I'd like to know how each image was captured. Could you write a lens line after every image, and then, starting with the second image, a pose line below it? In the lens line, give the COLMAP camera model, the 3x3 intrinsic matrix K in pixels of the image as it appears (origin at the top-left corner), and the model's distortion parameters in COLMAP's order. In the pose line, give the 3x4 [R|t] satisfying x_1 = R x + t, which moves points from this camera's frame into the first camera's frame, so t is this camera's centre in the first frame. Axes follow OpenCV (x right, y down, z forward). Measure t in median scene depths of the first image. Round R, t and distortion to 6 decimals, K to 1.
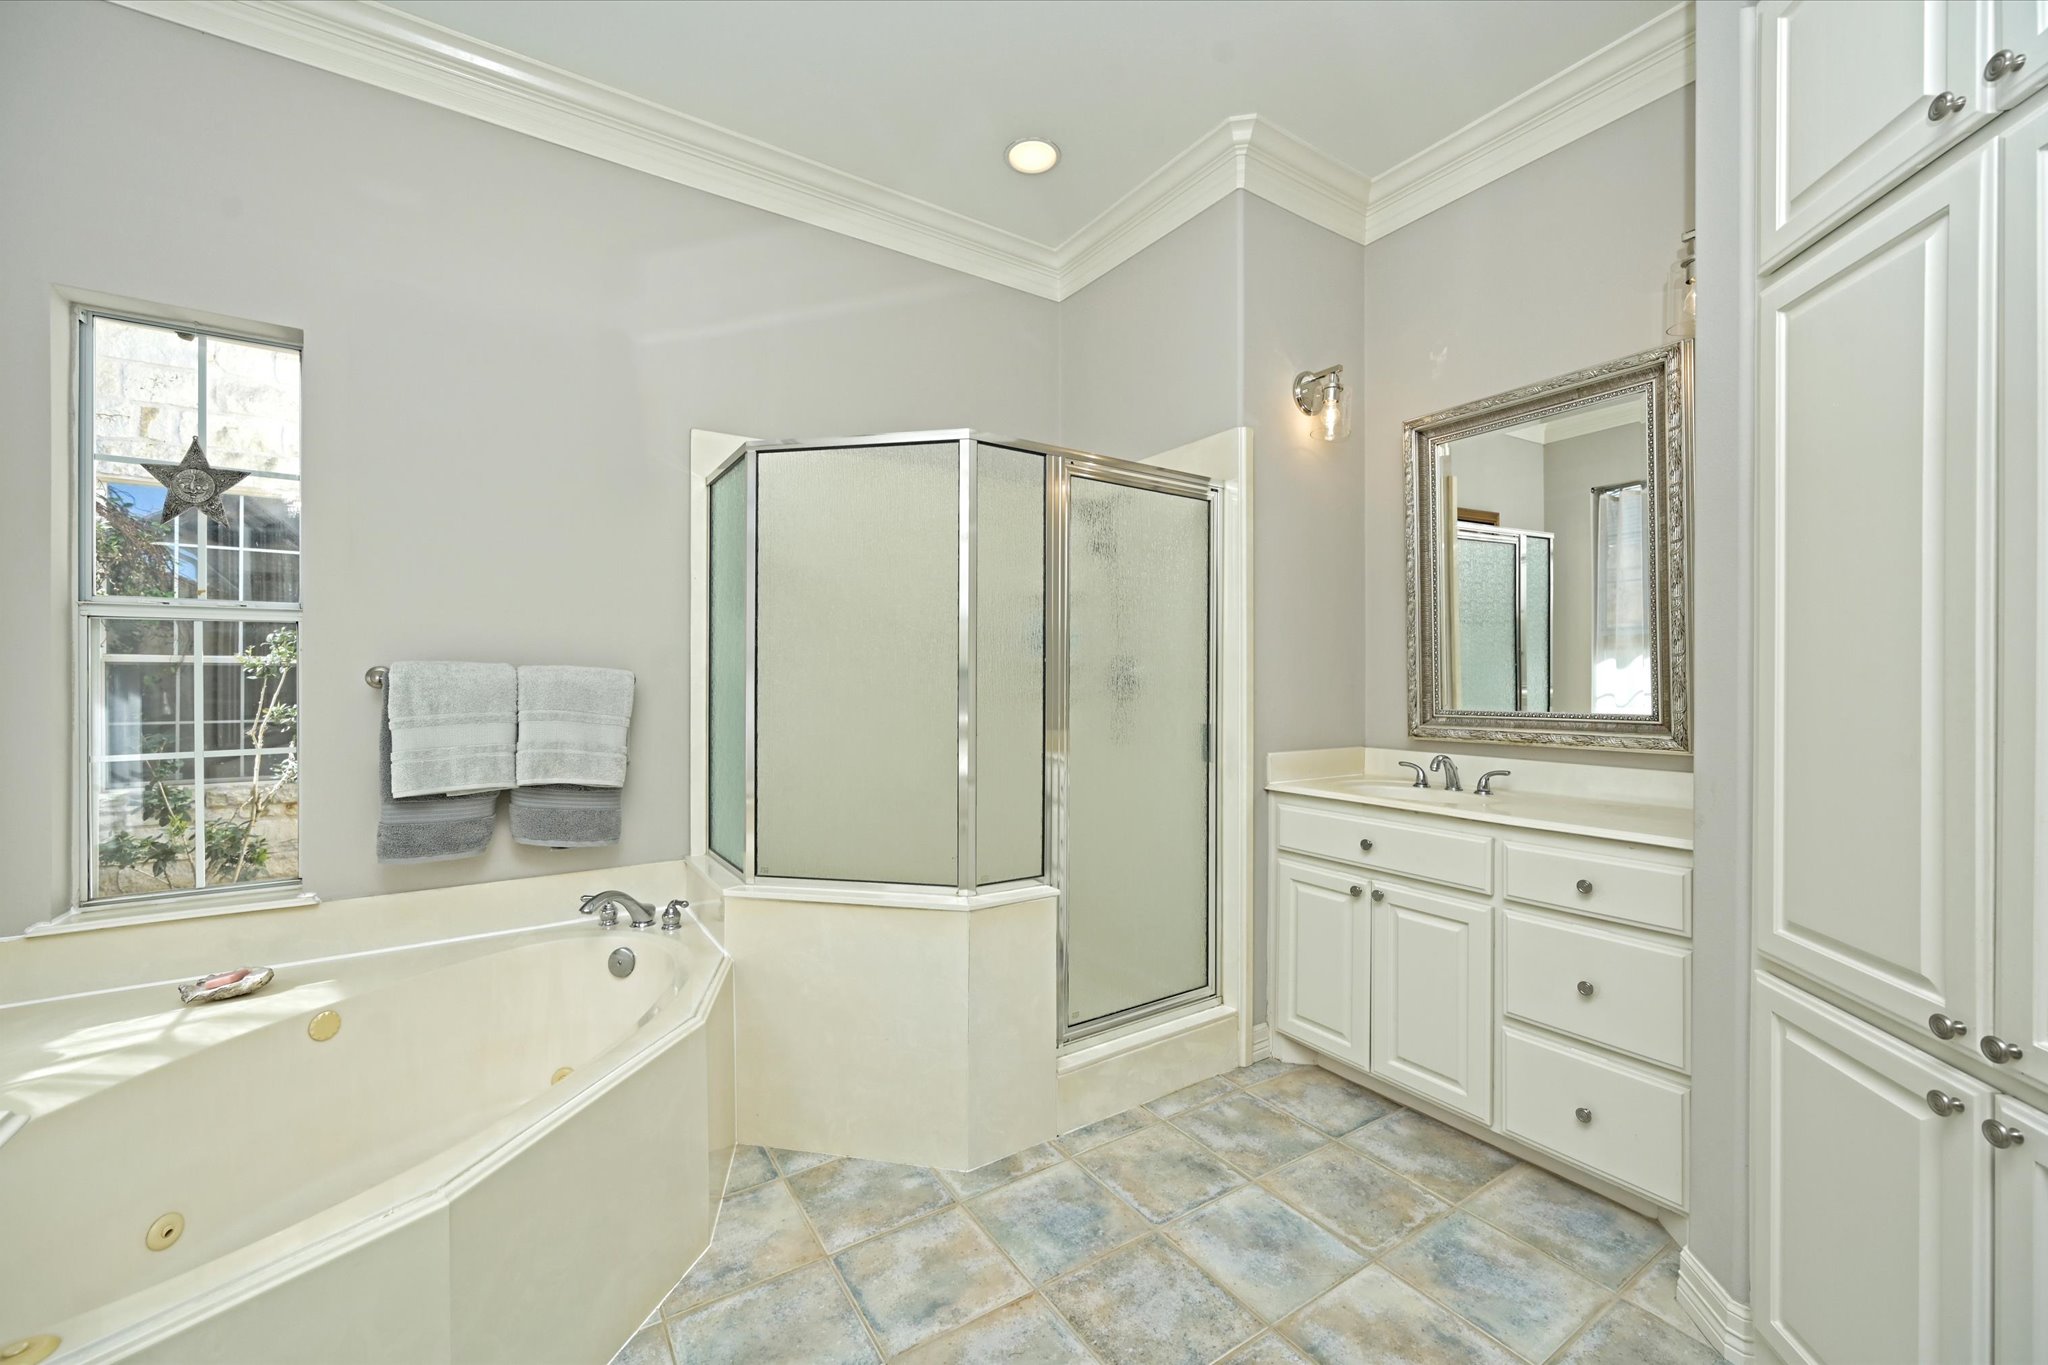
lens RADIAL K [[800.5, 0, 1022.3], [0, 800.5, 679.9], [0, 0, 1]] dist [-0.000598, 0.000079]
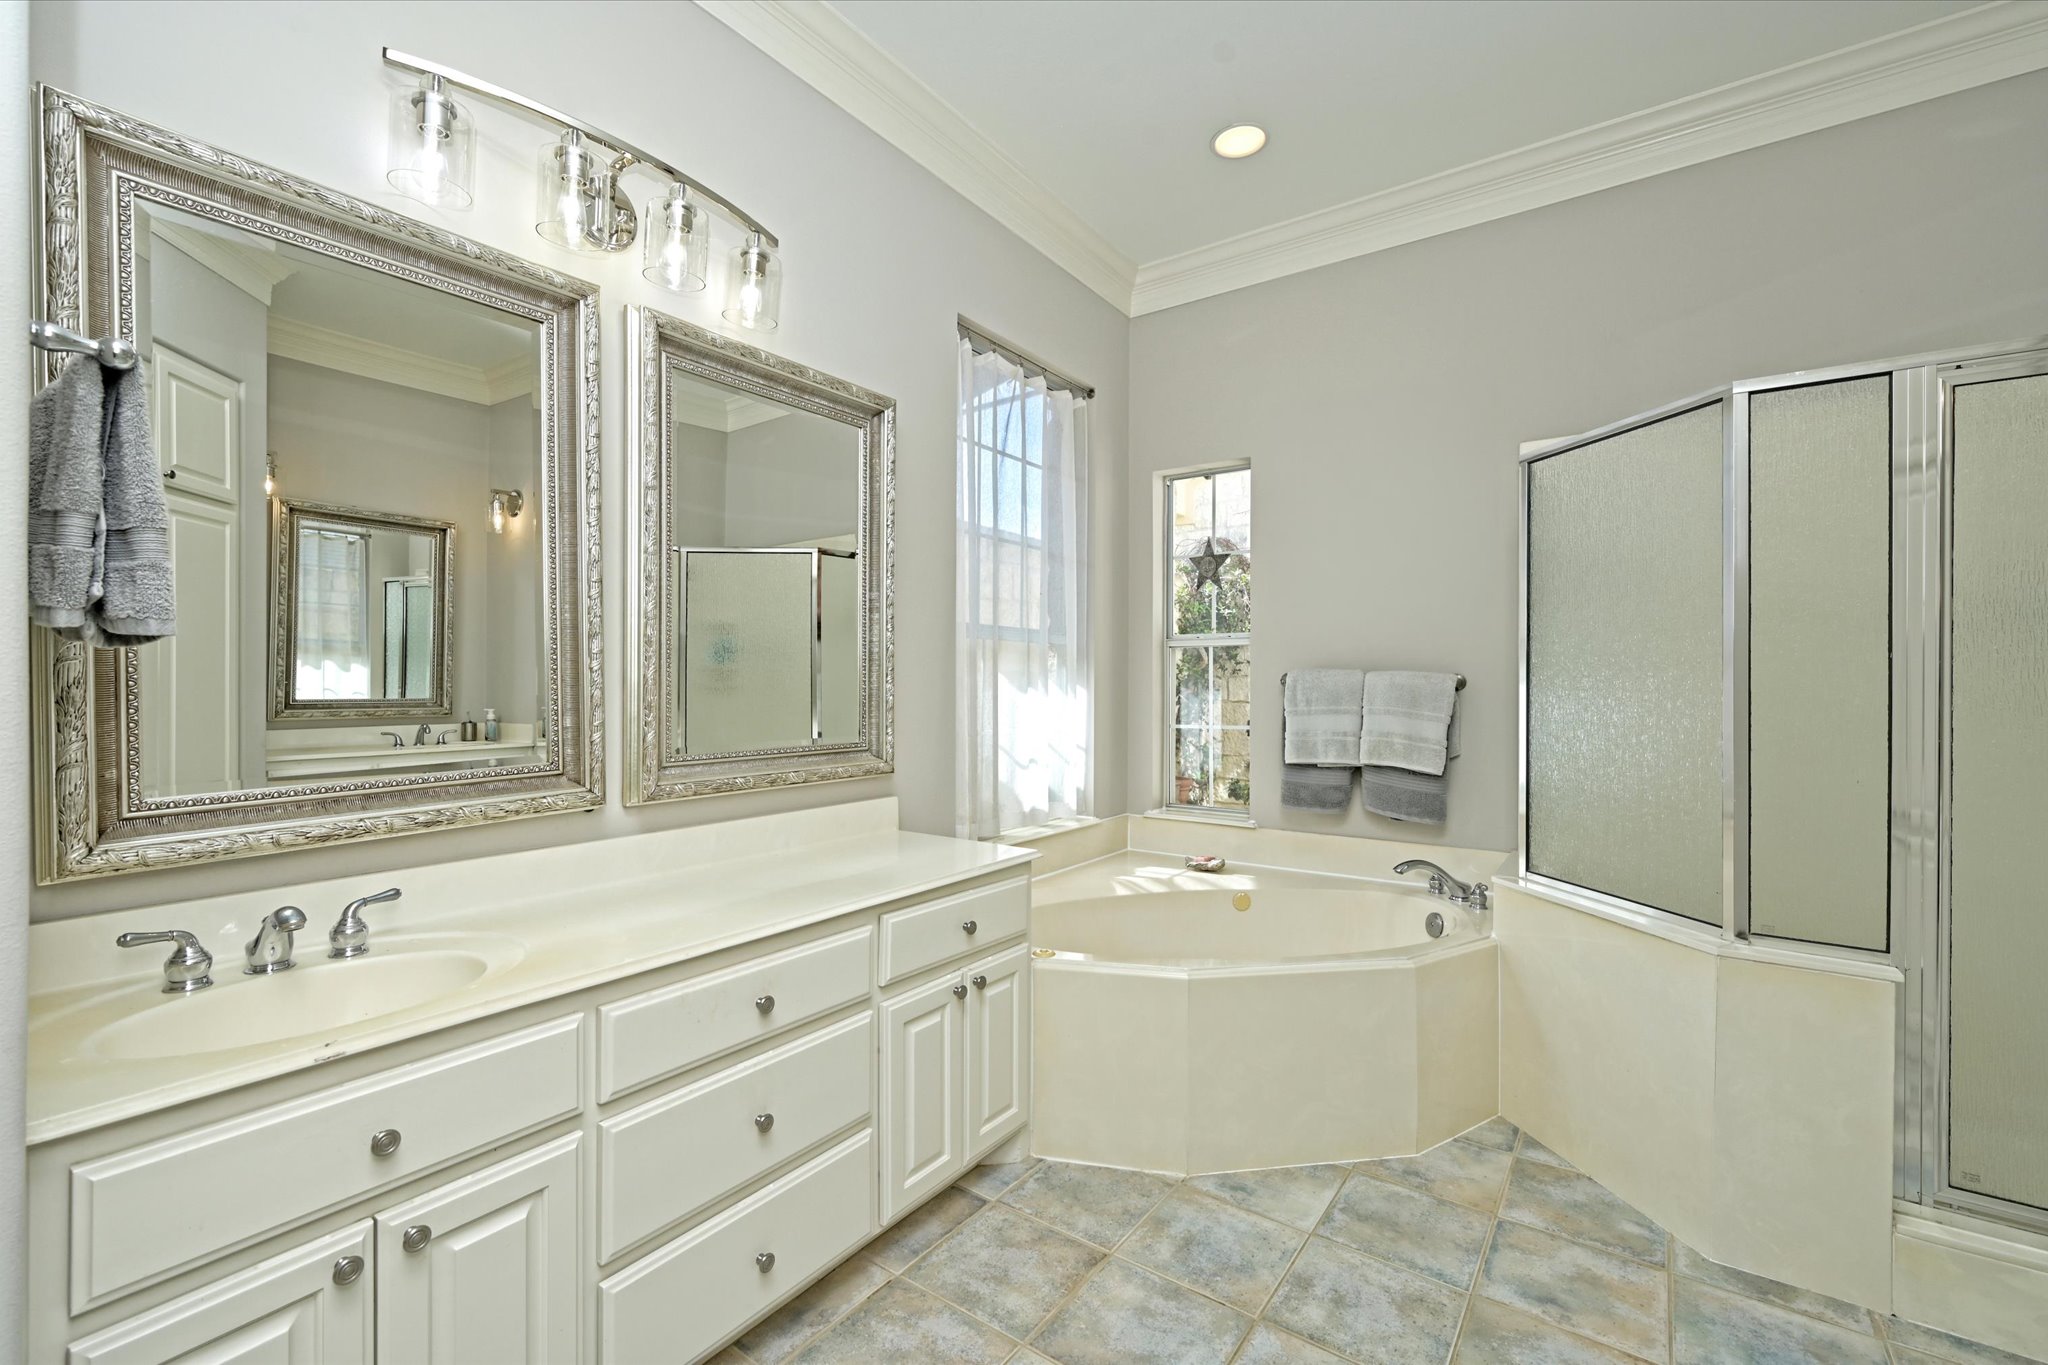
lens RADIAL K [[800.5, 0, 1022.3], [0, 800.5, 679.9], [0, 0, 1]] dist [-0.000598, 0.000079]
pose [[0.385507, -0.000087, -0.922705, 0.403344], [-0.006515, 0.999975, -0.002816, 0.003676], [0.922682, 0.007097, 0.385496, -0.008114]]
